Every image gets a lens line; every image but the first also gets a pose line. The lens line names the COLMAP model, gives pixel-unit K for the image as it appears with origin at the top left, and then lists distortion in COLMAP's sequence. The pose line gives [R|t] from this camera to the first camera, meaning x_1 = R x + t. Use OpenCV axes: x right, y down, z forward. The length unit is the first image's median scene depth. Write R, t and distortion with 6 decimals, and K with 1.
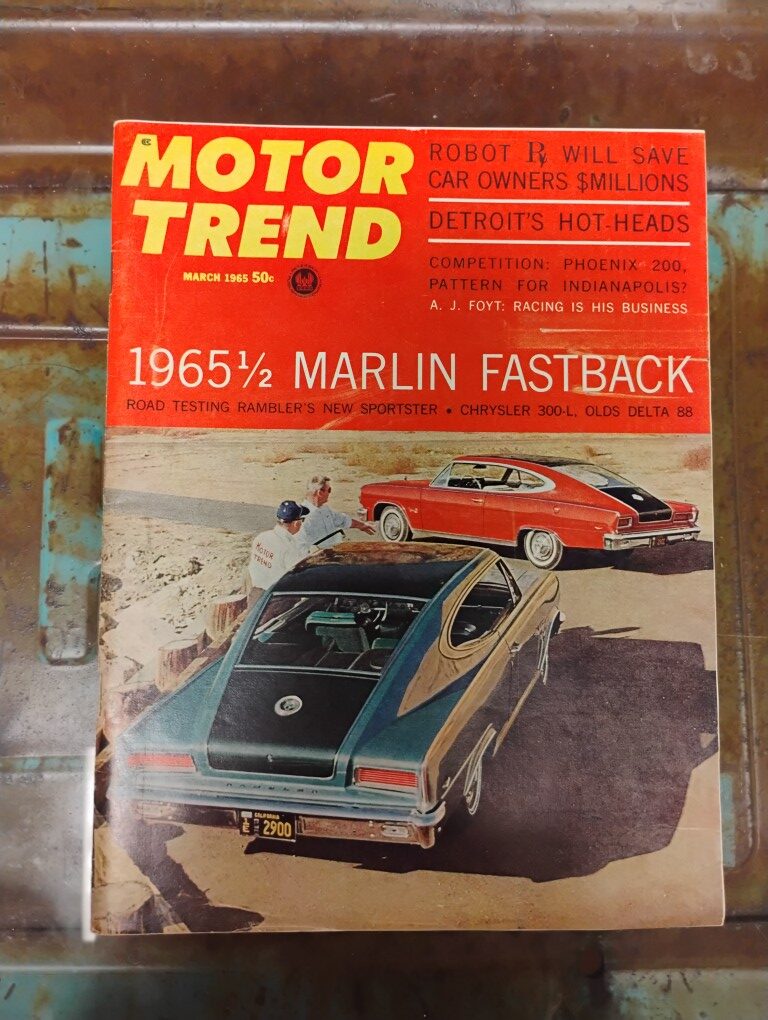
lens RADIAL K [[859.9, 0, 382.7], [0, 859.9, 512.2], [0, 0, 1]] dist [0.047411, -0.087903]
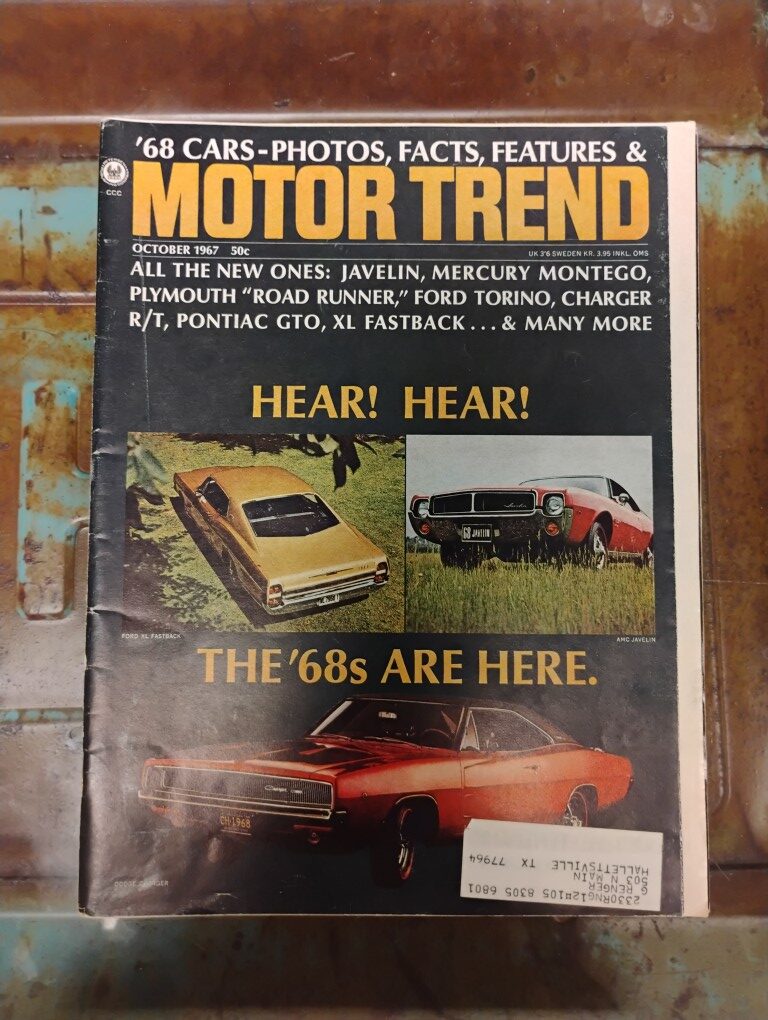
lens RADIAL K [[859.9, 0, 382.7], [0, 859.9, 512.2], [0, 0, 1]] dist [0.047411, -0.087903]
pose [[0.999727, -0.012091, -0.020009, 0.054851], [0.012179, 0.999917, 0.004261, 0.047053], [0.019956, -0.004503, 0.999791, -0.016827]]
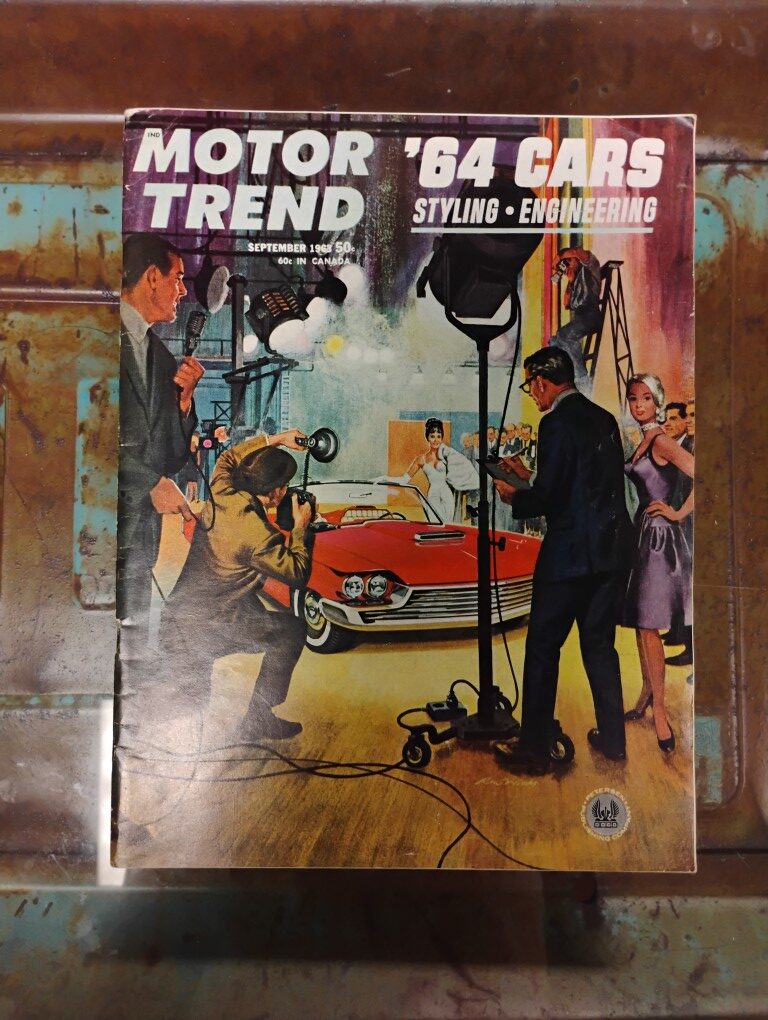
lens RADIAL K [[859.9, 0, 382.7], [0, 859.9, 512.2], [0, 0, 1]] dist [0.047411, -0.087903]
pose [[0.999945, 0.007727, -0.007031, -0.007542], [-0.007418, 0.999049, 0.042958, 0.006736], [0.007356, -0.042903, 0.999052, -0.059192]]
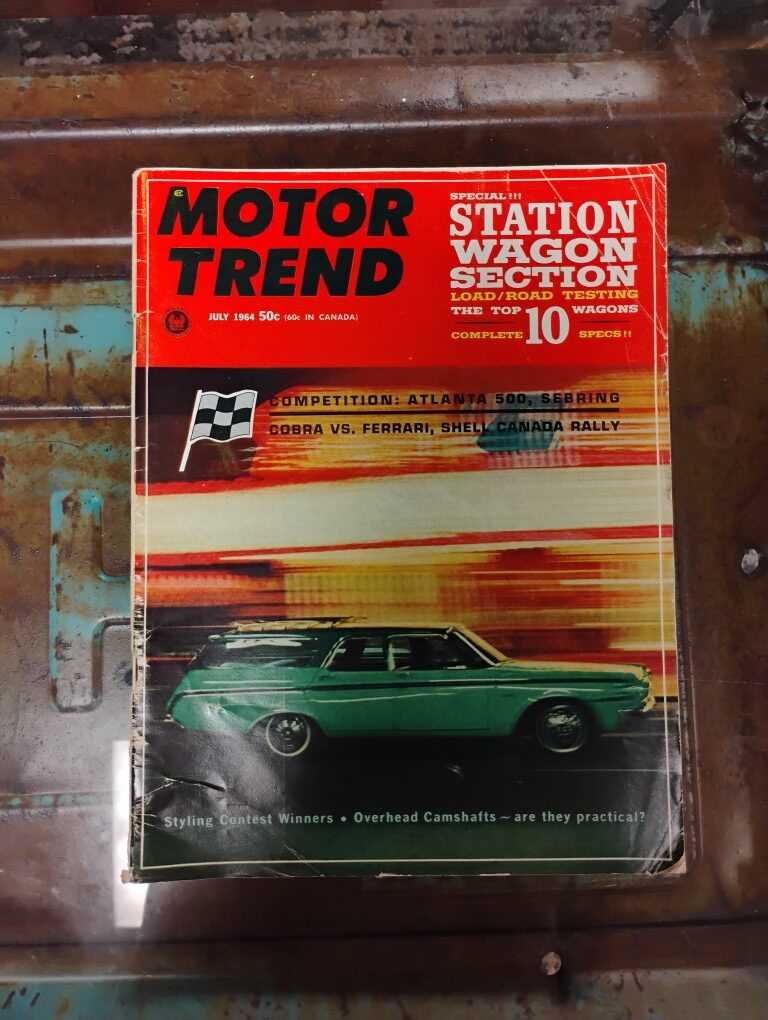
lens RADIAL K [[855.2, 0, 381.8], [0, 855.2, 512.0], [0, 0, 1]] dist [0.049411, -0.085901]
pose [[0.999532, -0.025699, -0.016587, 0.055518], [0.025990, 0.999507, 0.017597, -0.088528], [0.016126, -0.018020, 0.999708, -0.103541]]
